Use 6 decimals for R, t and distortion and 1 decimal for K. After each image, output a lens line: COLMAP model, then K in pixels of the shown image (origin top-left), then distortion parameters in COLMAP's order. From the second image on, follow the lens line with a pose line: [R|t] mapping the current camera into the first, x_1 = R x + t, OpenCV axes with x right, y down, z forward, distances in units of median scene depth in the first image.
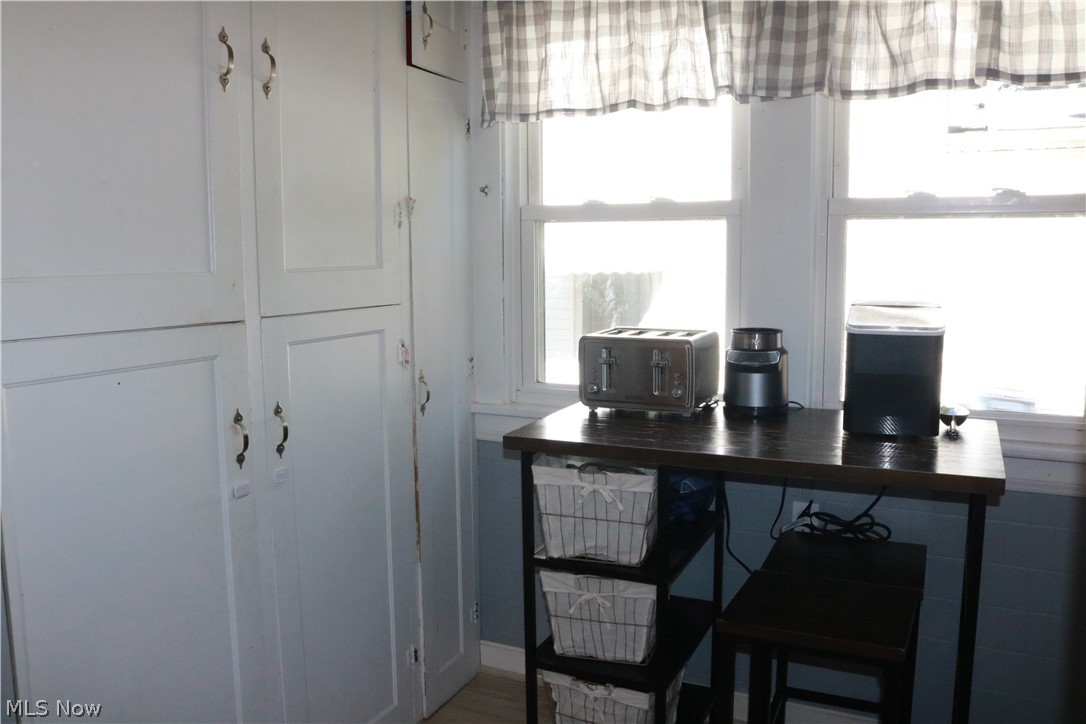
lens RADIAL K [[900.1, 0, 543.0], [0, 900.1, 362.0], [0, 0, 1]] dist [-0.156493, 0.119937]
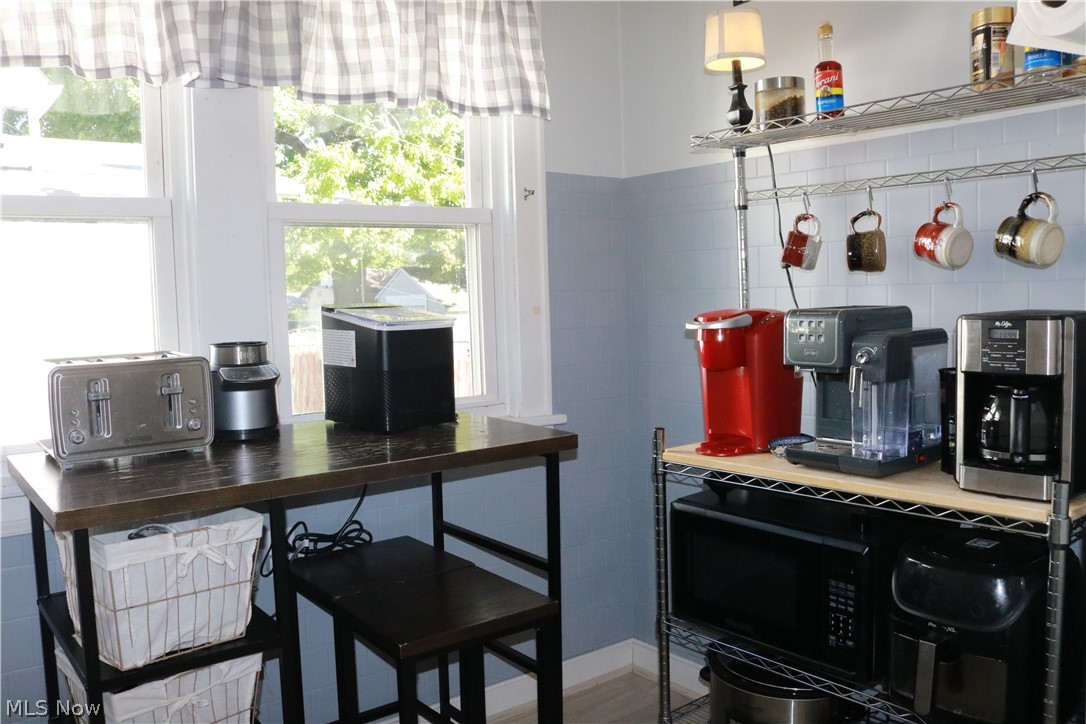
lens RADIAL K [[900.1, 0, 543.0], [0, 900.1, 362.0], [0, 0, 1]] dist [-0.156493, 0.119937]
pose [[0.435274, -0.072403, 0.897382, -0.442675], [0.130974, 0.991249, 0.016447, 0.007779], [-0.890720, 0.110375, 0.440948, 0.371561]]
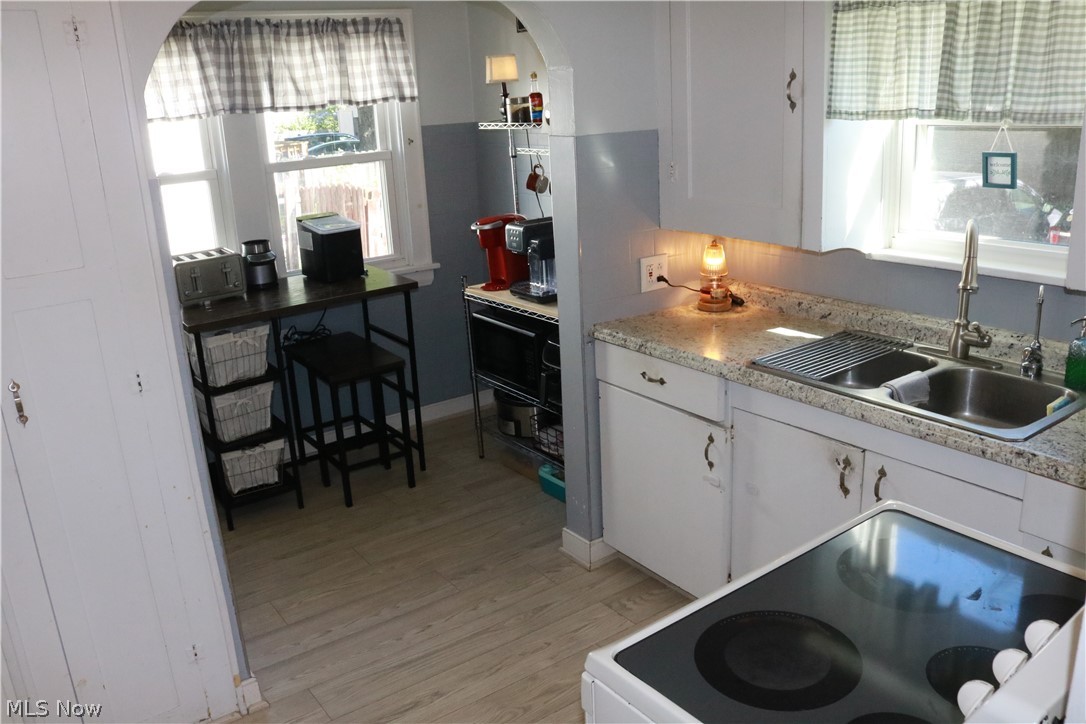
lens RADIAL K [[900.1, 0, 543.0], [0, 900.1, 362.0], [0, 0, 1]] dist [-0.156493, 0.119937]
pose [[0.472685, -0.276554, 0.836712, -1.136678], [0.152423, 0.960828, 0.231468, -0.138492], [-0.867949, 0.018123, 0.496322, -0.433846]]
